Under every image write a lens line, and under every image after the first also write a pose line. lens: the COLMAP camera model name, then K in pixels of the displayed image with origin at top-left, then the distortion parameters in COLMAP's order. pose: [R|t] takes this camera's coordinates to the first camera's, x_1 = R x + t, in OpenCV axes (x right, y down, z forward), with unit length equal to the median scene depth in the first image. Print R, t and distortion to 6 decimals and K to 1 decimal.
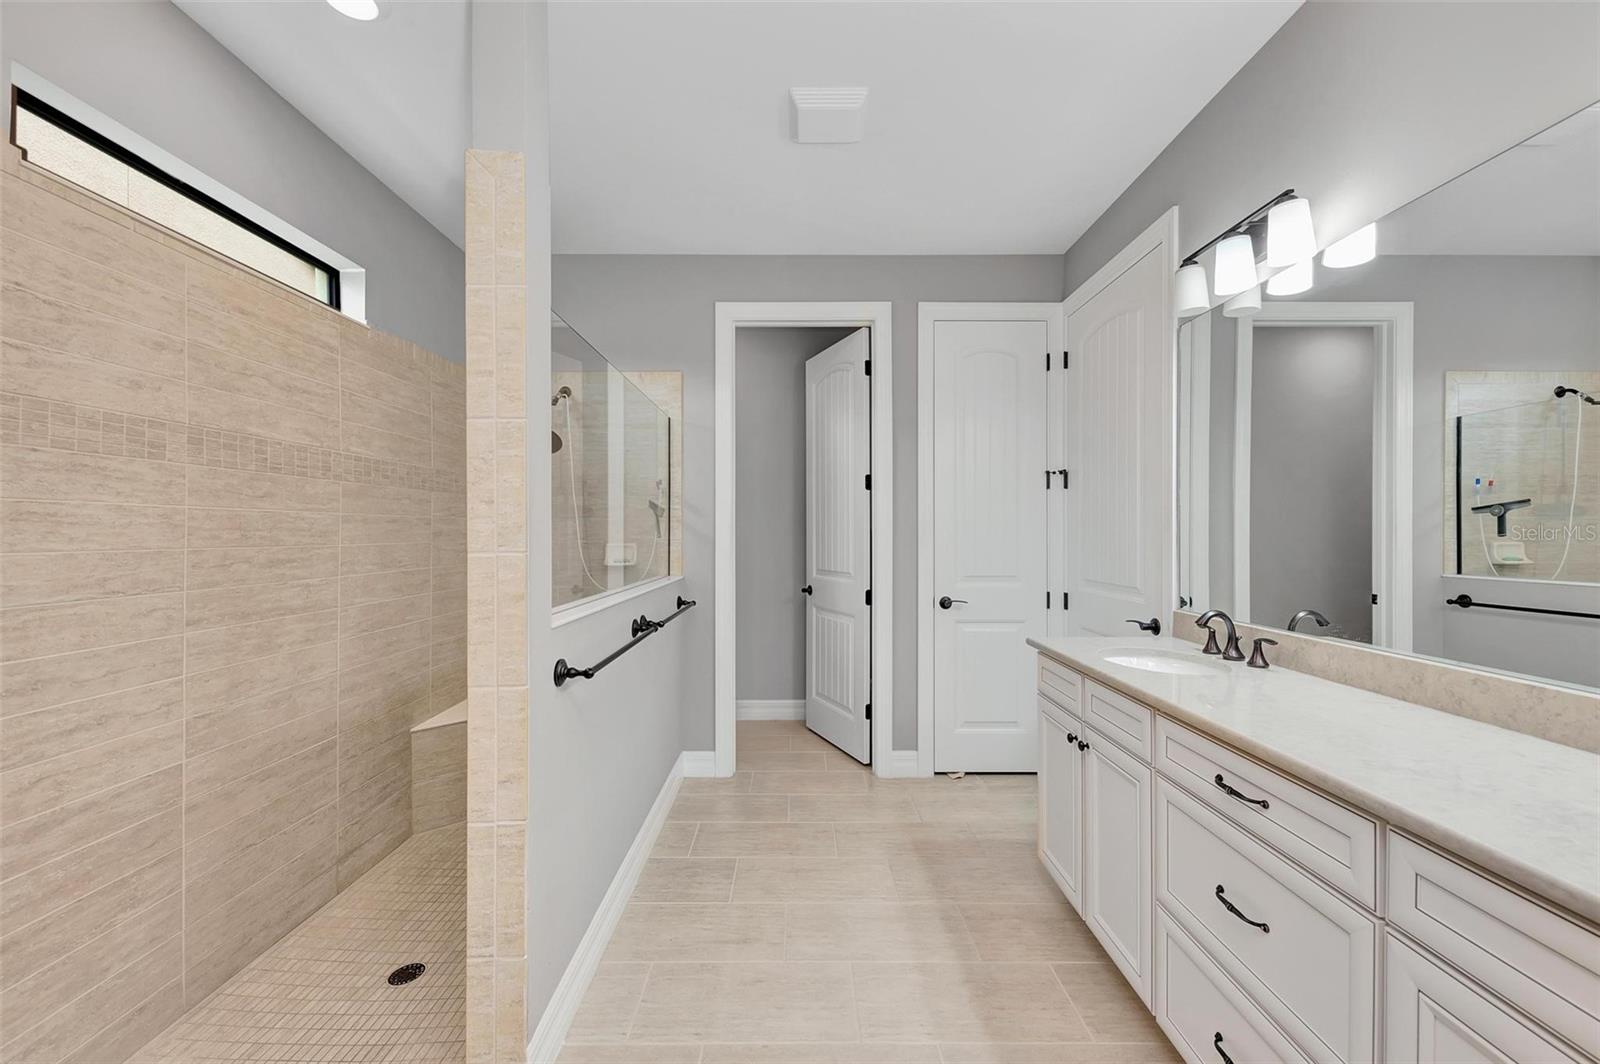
lens RADIAL K [[618.1, 0, 809.9], [0, 618.1, 531.6], [0, 0, 1]] dist [0.010587, -0.005182]
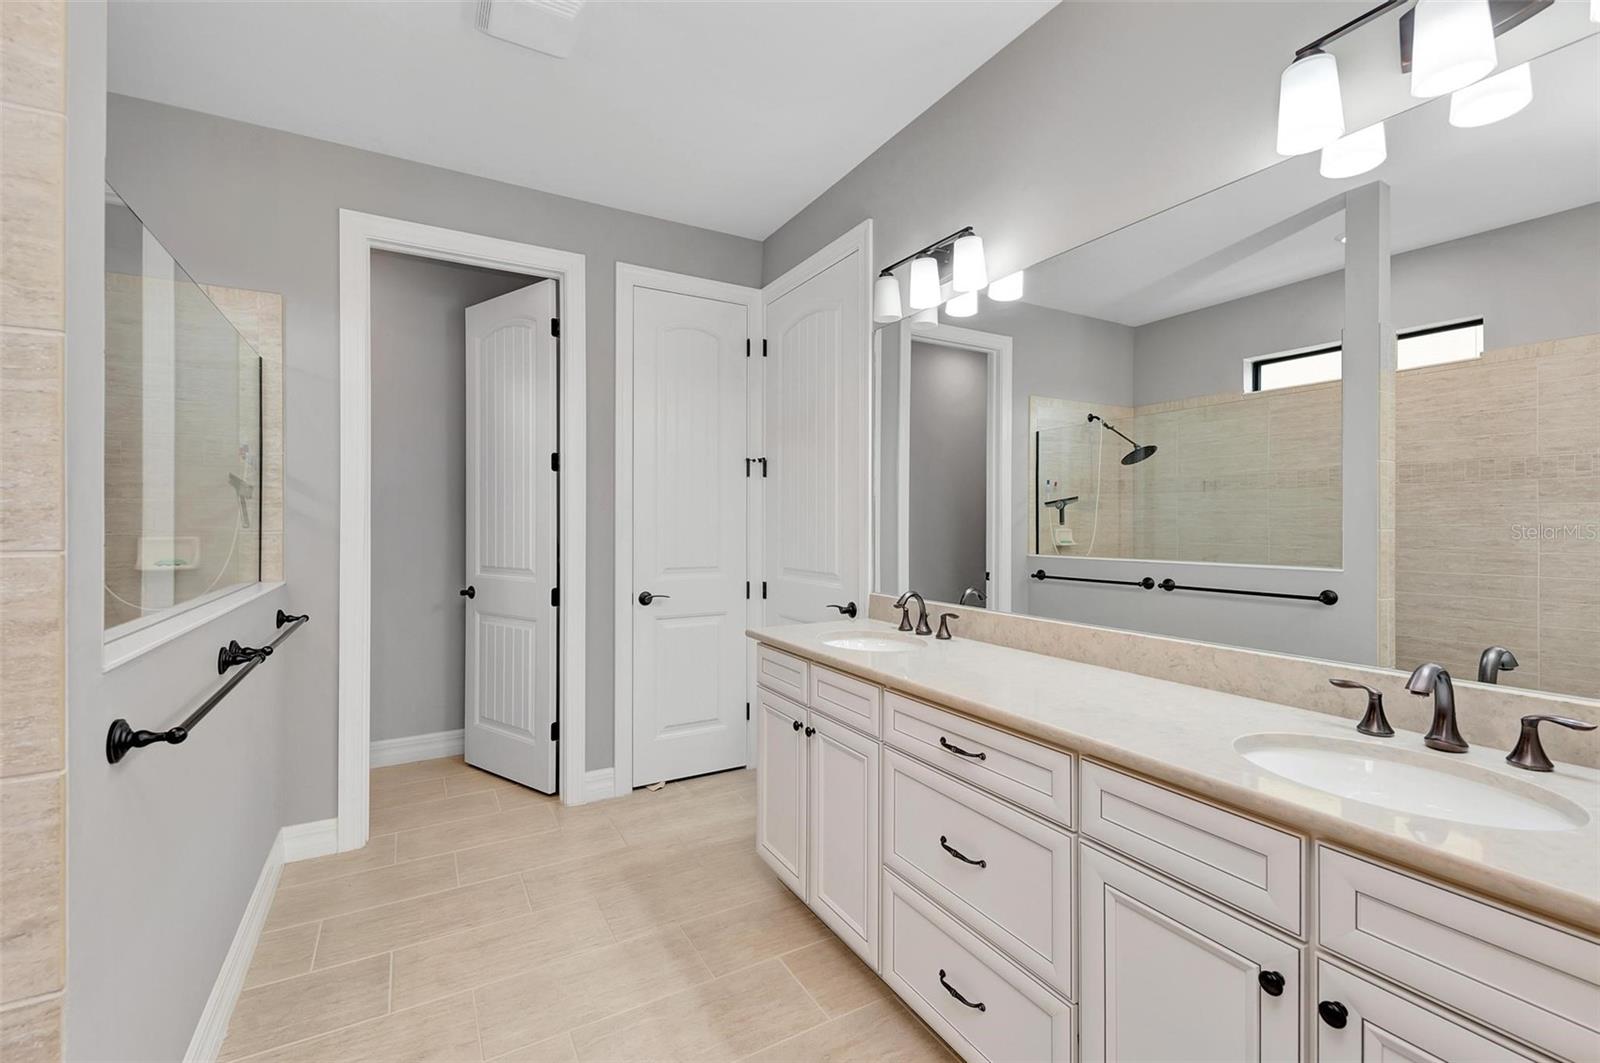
lens RADIAL K [[672.0, 0, 808.4], [0, 672.0, 520.3], [0, 0, 1]] dist [0.013624, -0.004111]
pose [[0.873213, 0.001932, 0.487335, -0.070129], [-0.001893, 0.999998, -0.000571, 0.000796], [-0.487336, -0.000424, 0.873215, 0.028502]]
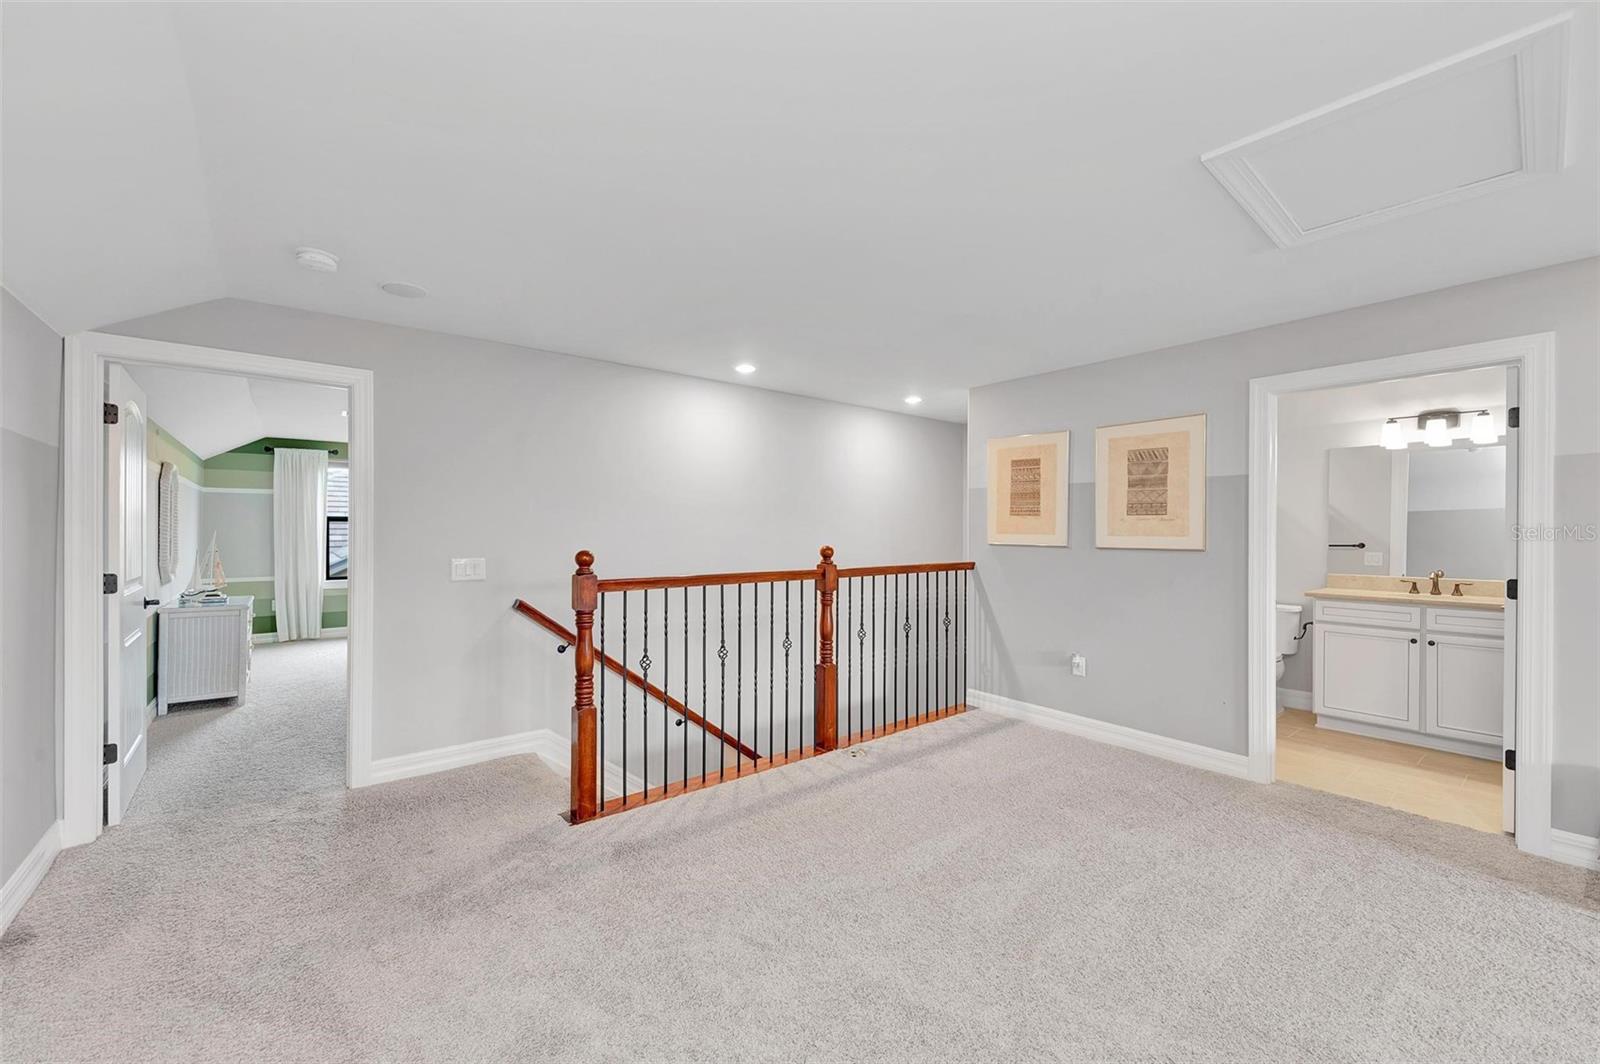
lens RADIAL K [[618.1, 0, 792.2], [0, 618.1, 527.3], [0, 0, 1]] dist [0.010587, -0.005182]
pose [[0.793674, 0.000853, 0.608343, -8.455676], [-0.001232, 0.999999, 0.000205, -0.096257], [-0.608342, -0.000912, 0.793674, -0.344780]]
